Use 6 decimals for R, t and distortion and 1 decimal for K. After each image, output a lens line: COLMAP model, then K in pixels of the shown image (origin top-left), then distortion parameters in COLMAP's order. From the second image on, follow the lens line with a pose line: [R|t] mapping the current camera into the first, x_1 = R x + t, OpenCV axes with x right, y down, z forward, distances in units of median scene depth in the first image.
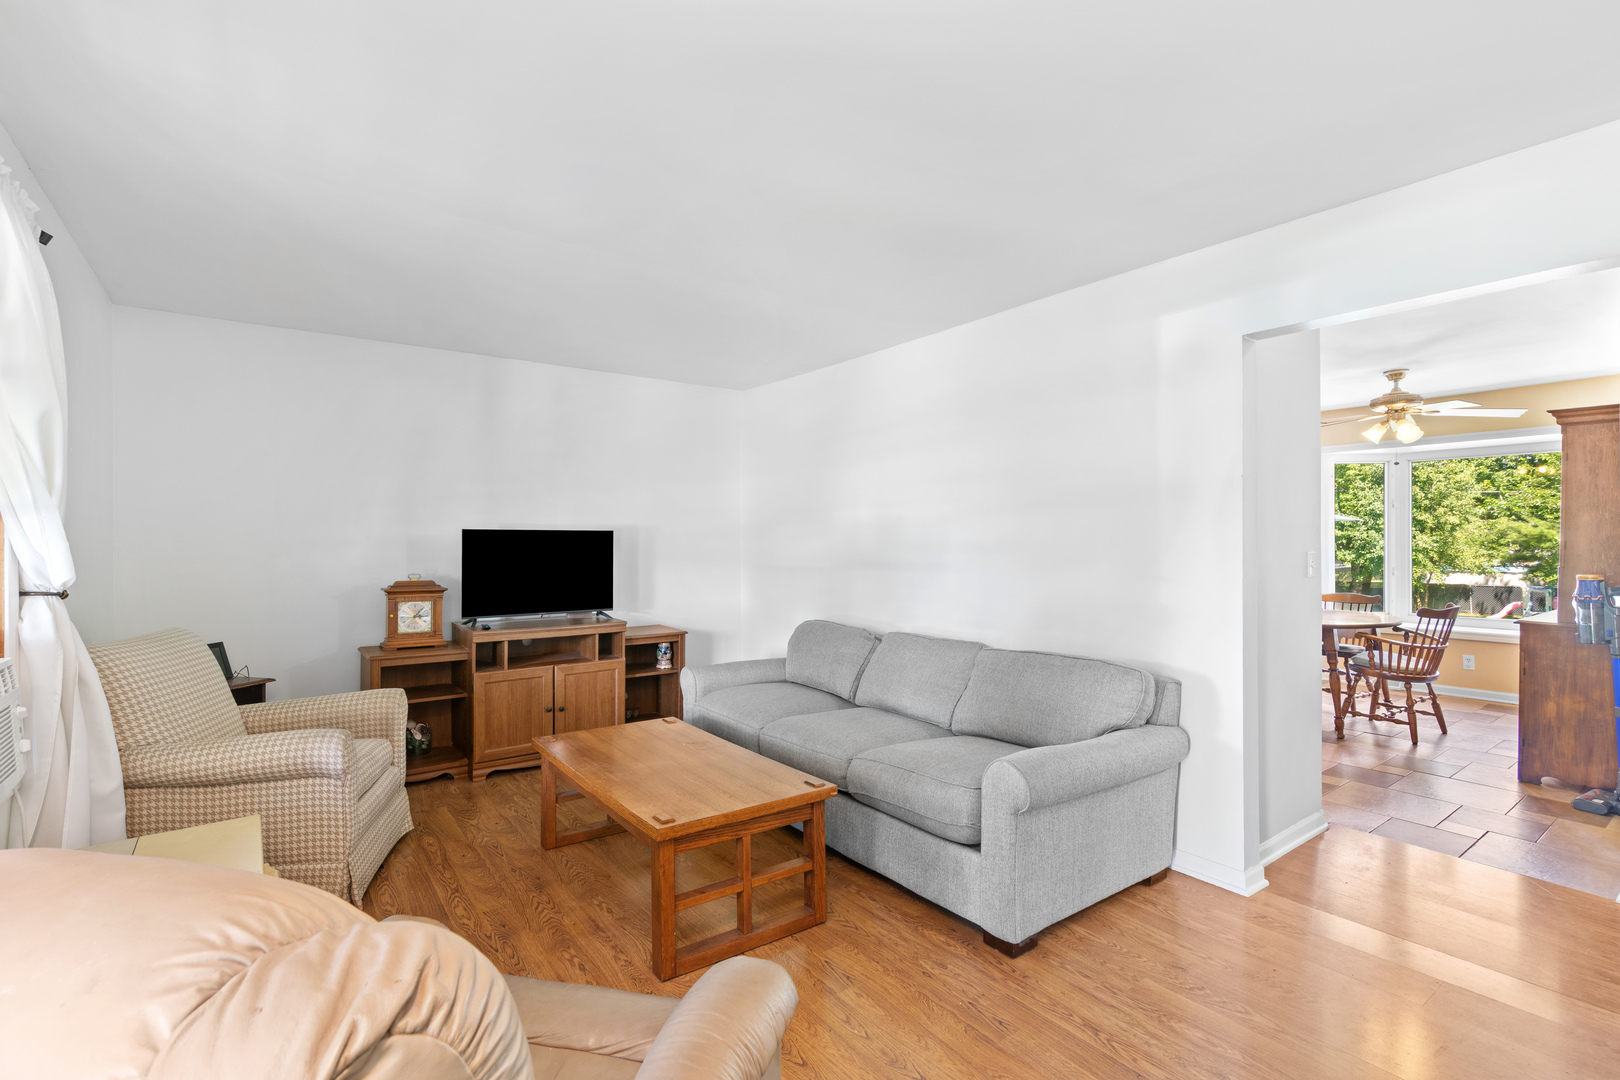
lens RADIAL K [[748.9, 0, 807.6], [0, 748.9, 549.4], [0, 0, 1]] dist [0.000528, -0.000317]
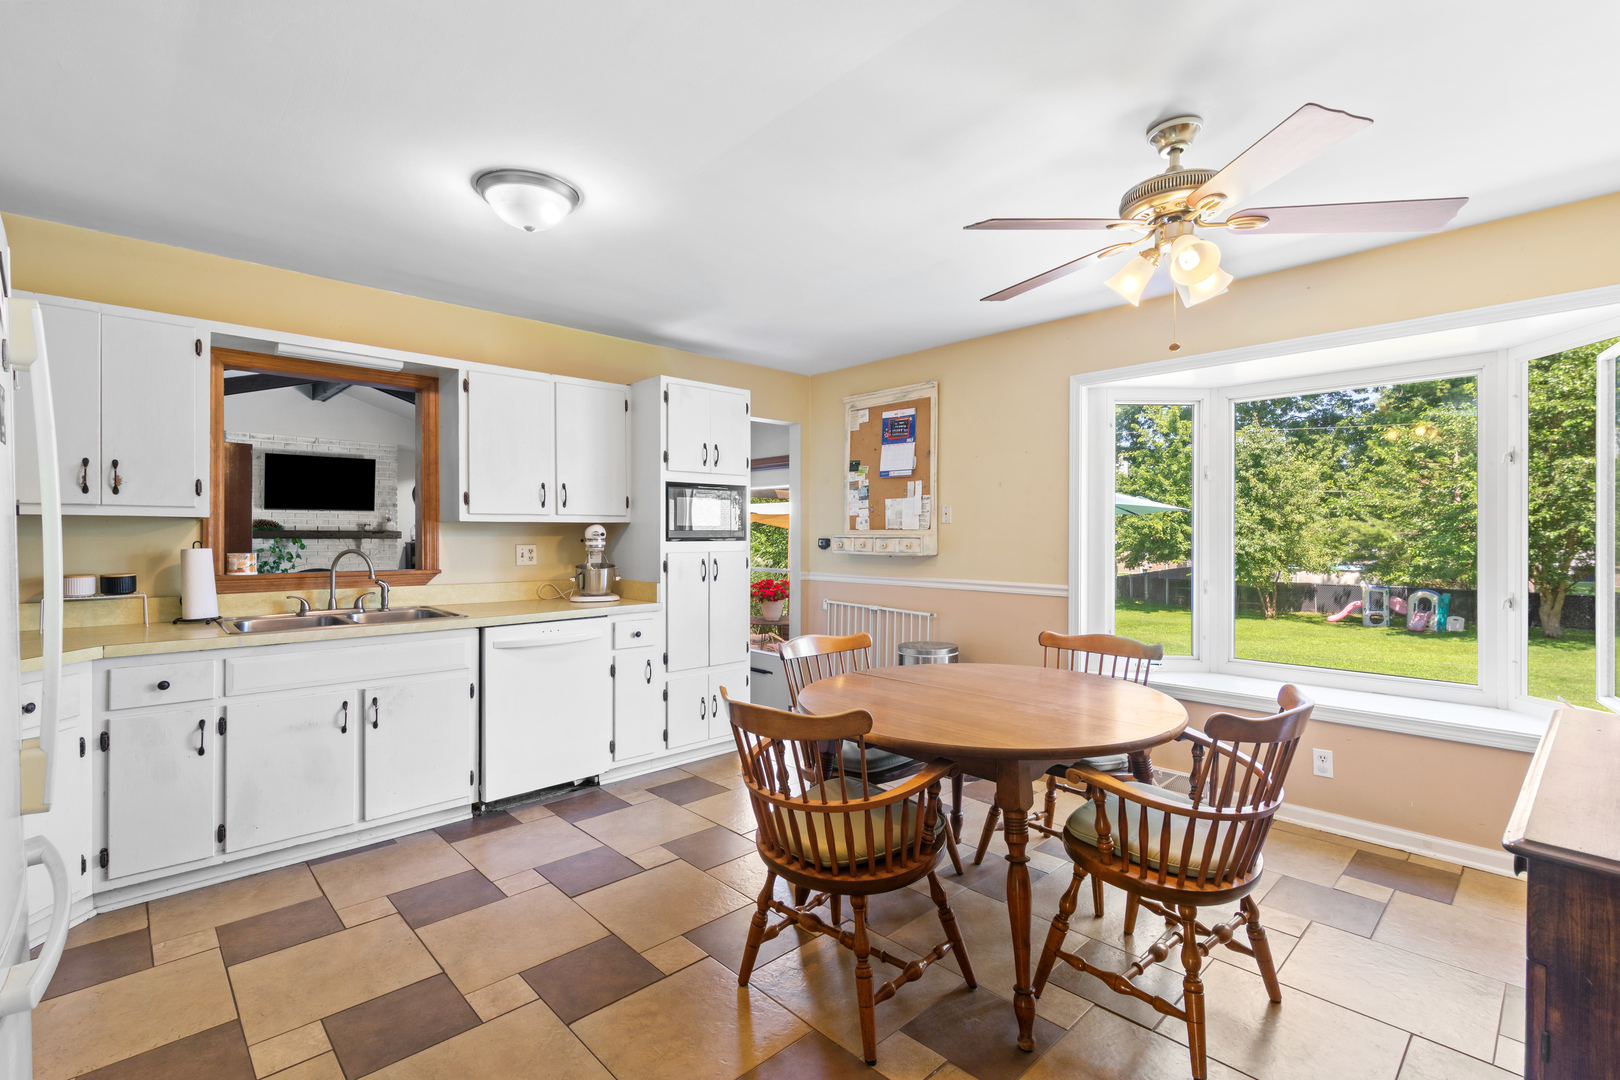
lens RADIAL K [[738.3, 0, 810.0], [0, 738.3, 540.0], [0, 0, 1]] dist [0.000506, 0.000029]
pose [[0.992058, 0.007473, 0.125557, 0.098151], [-0.006756, 0.999958, -0.006142, -0.000523], [-0.125597, 0.005245, 0.992067, 0.113391]]
